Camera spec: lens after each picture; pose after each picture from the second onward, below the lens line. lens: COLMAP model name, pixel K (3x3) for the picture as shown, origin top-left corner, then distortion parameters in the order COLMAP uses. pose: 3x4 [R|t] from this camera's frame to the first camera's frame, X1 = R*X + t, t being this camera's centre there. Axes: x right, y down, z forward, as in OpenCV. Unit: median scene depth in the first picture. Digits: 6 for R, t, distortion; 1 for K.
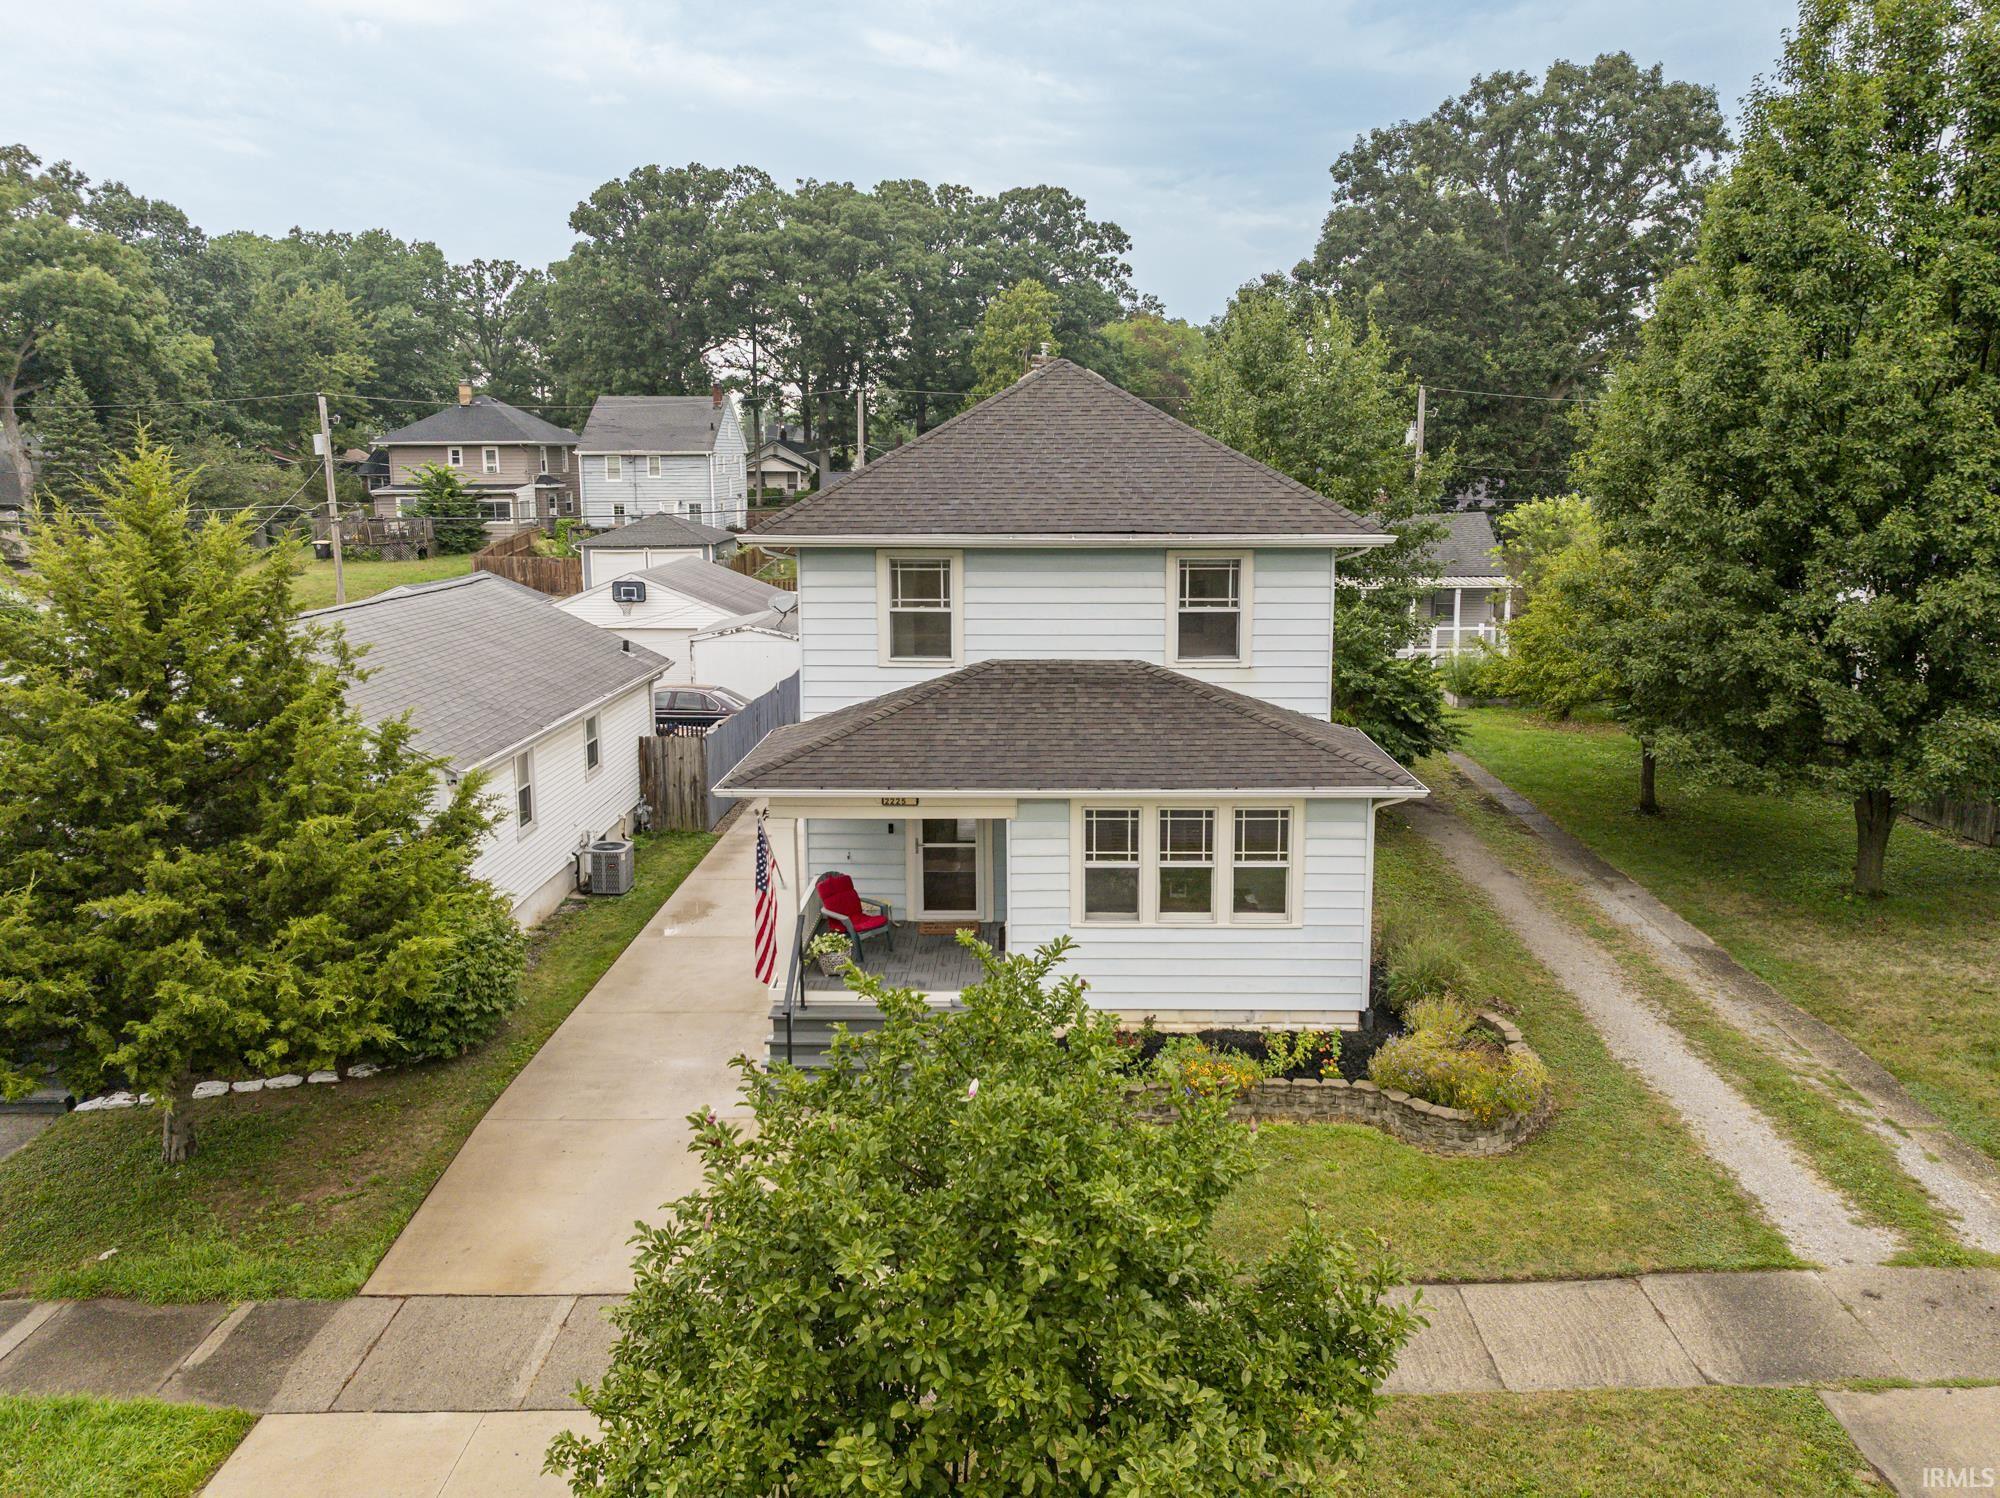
lens RADIAL K [[1446.1, 0, 1001.5], [0, 1446.1, 682.1], [0, 0, 1]] dist [-0.009102, -0.007153]
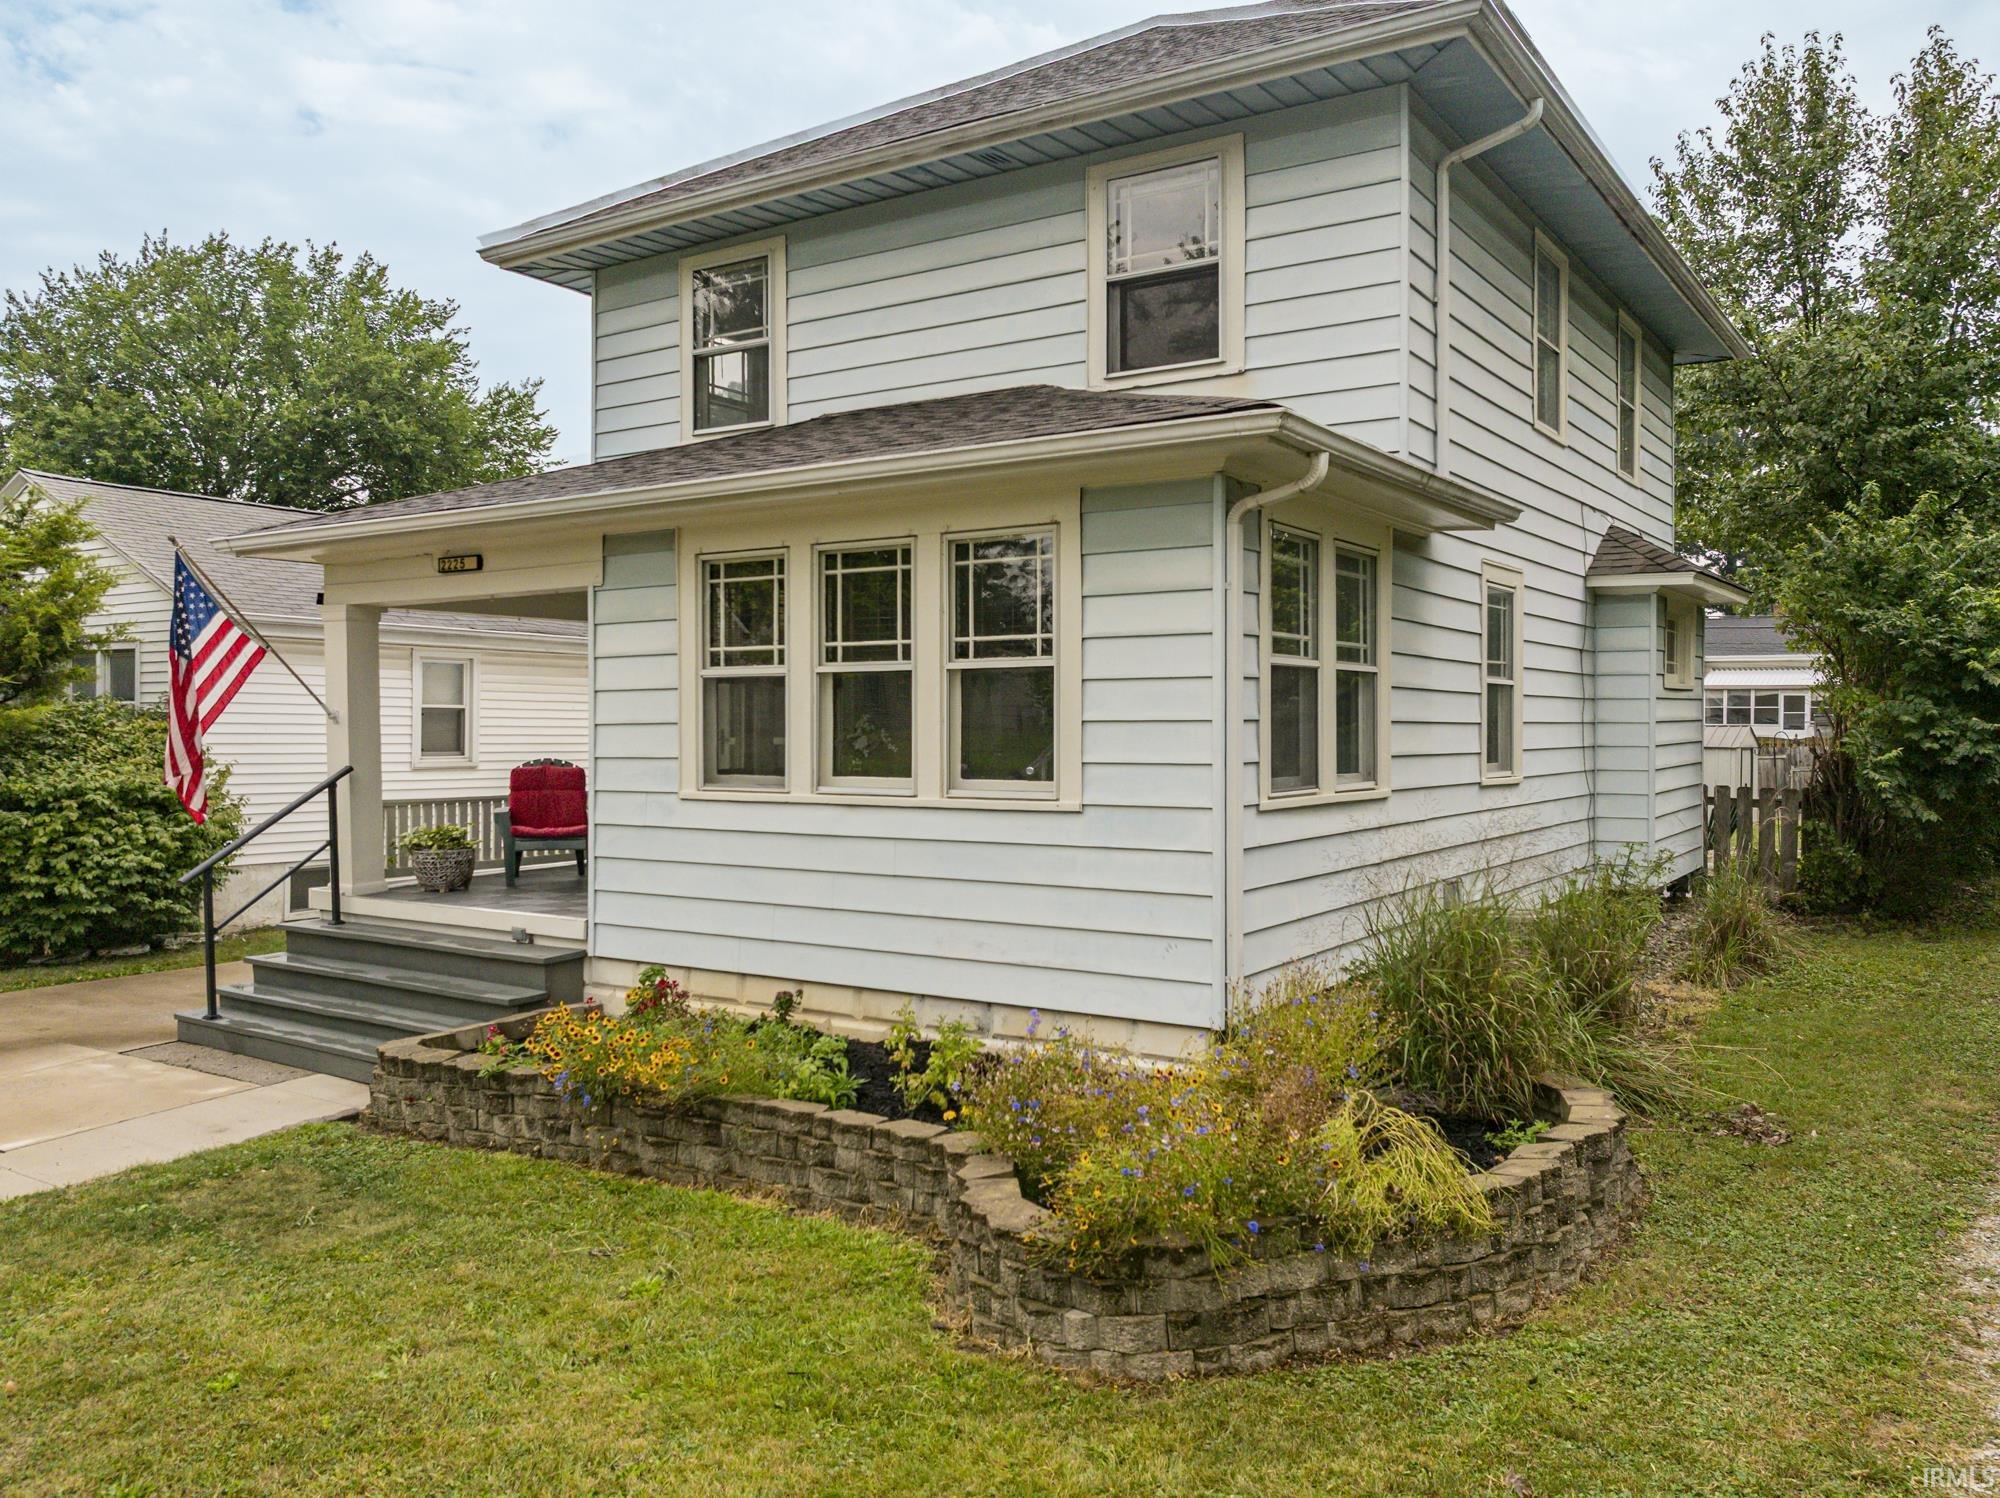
lens RADIAL K [[1544.5, 0, 995.3], [0, 1544.5, 713.8], [0, 0, 1]] dist [-0.004674, -0.002443]
pose [[0.847980, -0.004459, -0.530010, 0.380710], [-0.077622, 0.988139, -0.132503, 0.181263], [0.524314, 0.153500, 0.837576, 0.536282]]
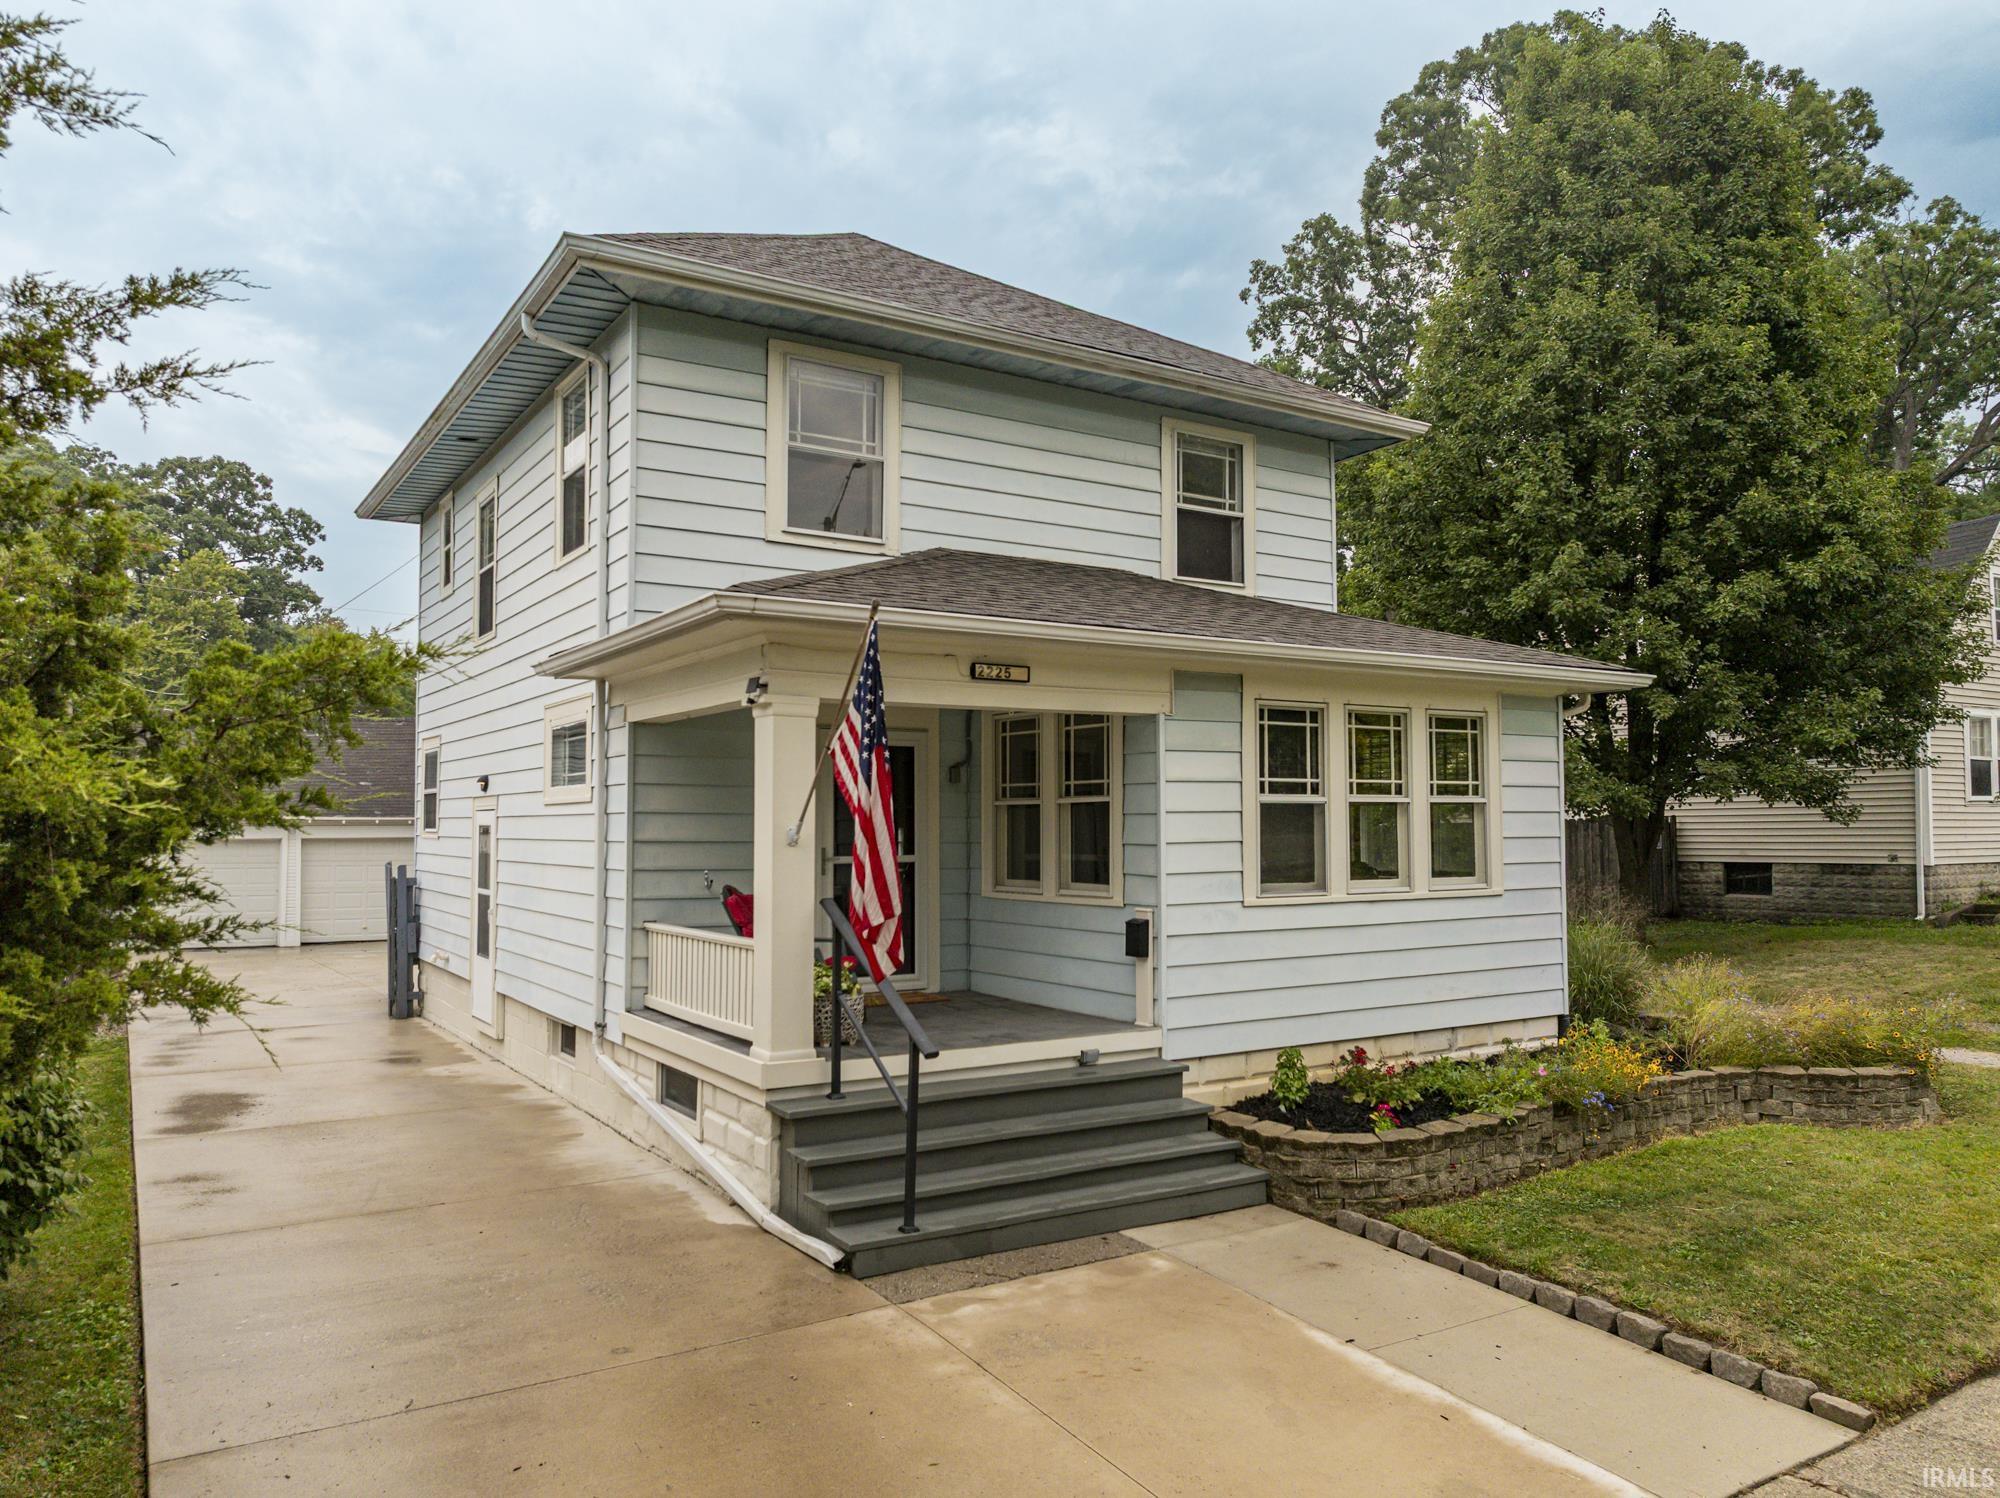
lens RADIAL K [[1437.2, 0, 1033.7], [0, 1437.2, 751.3], [0, 0, 1]] dist [-0.010800, -0.003570]
pose [[0.830286, 0.029532, 0.556554, -0.314180], [0.082017, 0.981249, -0.174424, 0.180941], [-0.551269, 0.190468, 0.812296, 0.498438]]
